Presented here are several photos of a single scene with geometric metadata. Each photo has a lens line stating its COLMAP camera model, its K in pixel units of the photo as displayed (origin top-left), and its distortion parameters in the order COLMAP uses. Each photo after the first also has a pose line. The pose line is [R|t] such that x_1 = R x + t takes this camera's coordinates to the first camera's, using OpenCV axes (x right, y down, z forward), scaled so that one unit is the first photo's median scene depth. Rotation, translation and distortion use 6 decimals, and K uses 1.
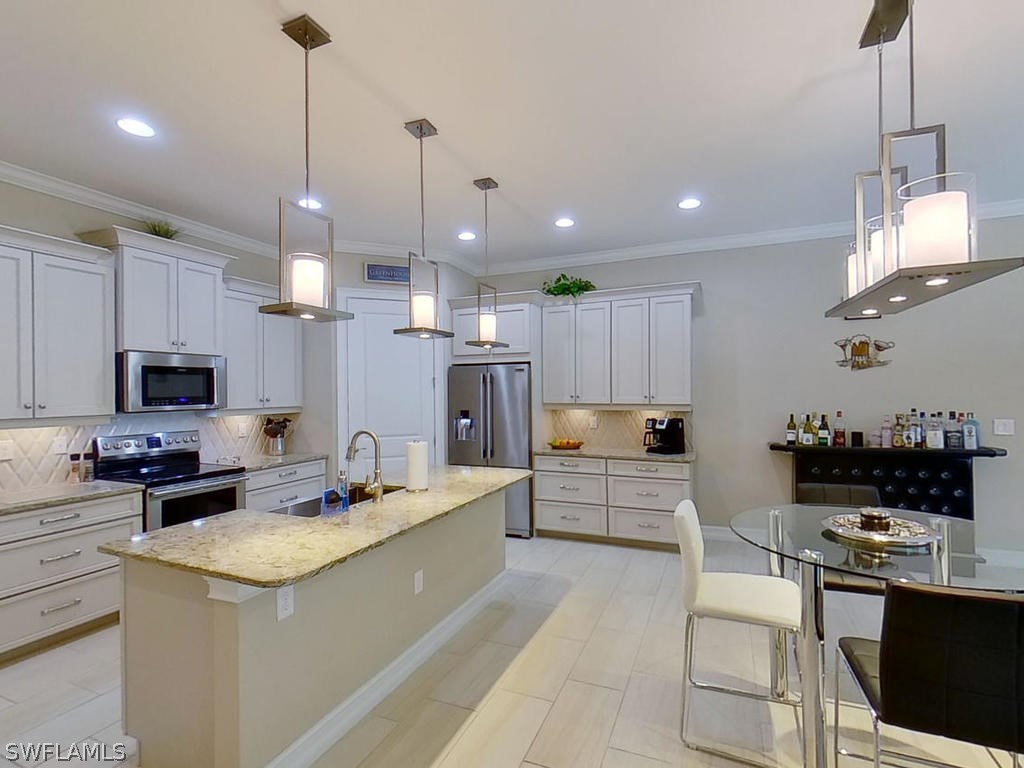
lens RADIAL K [[497.7, 0, 512.5], [0, 497.7, 388.6], [0, 0, 1]] dist [-0.007545, -0.001148]
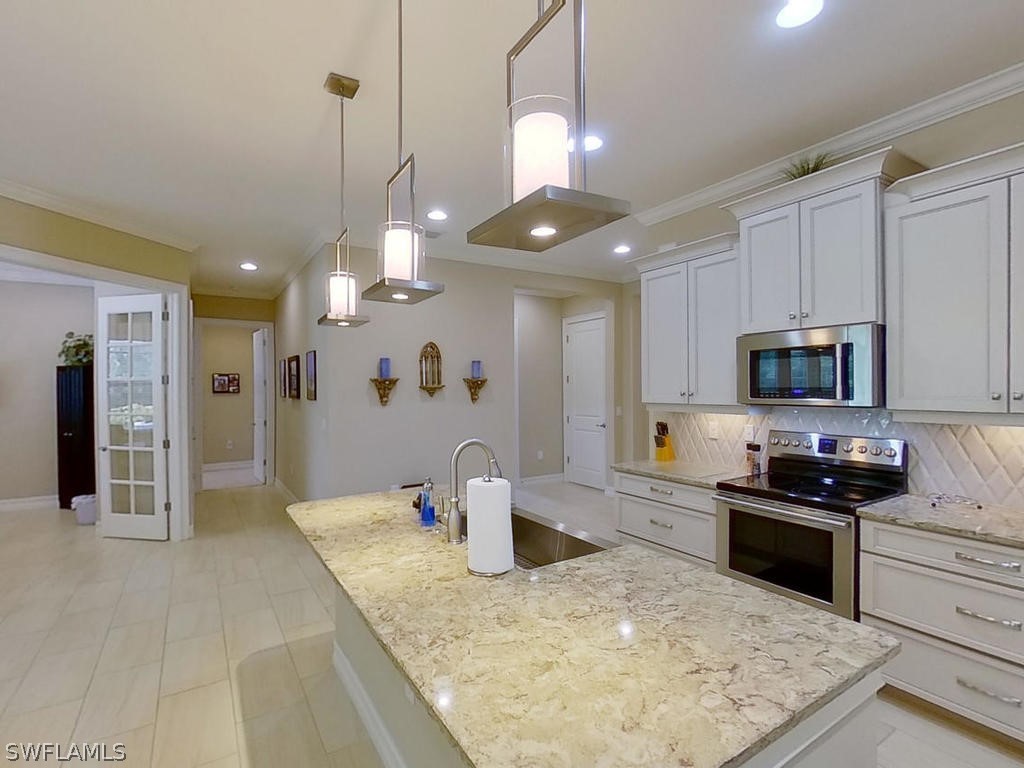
lens RADIAL K [[497.7, 0, 513.6], [0, 497.7, 384.4], [0, 0, 1]] dist [-0.007545, -0.001148]
pose [[-0.548414, 0.010065, -0.836147, 0.209559], [0.013890, 0.999899, 0.002926, 0.004551], [0.836092, -0.010009, -0.548498, 1.154770]]
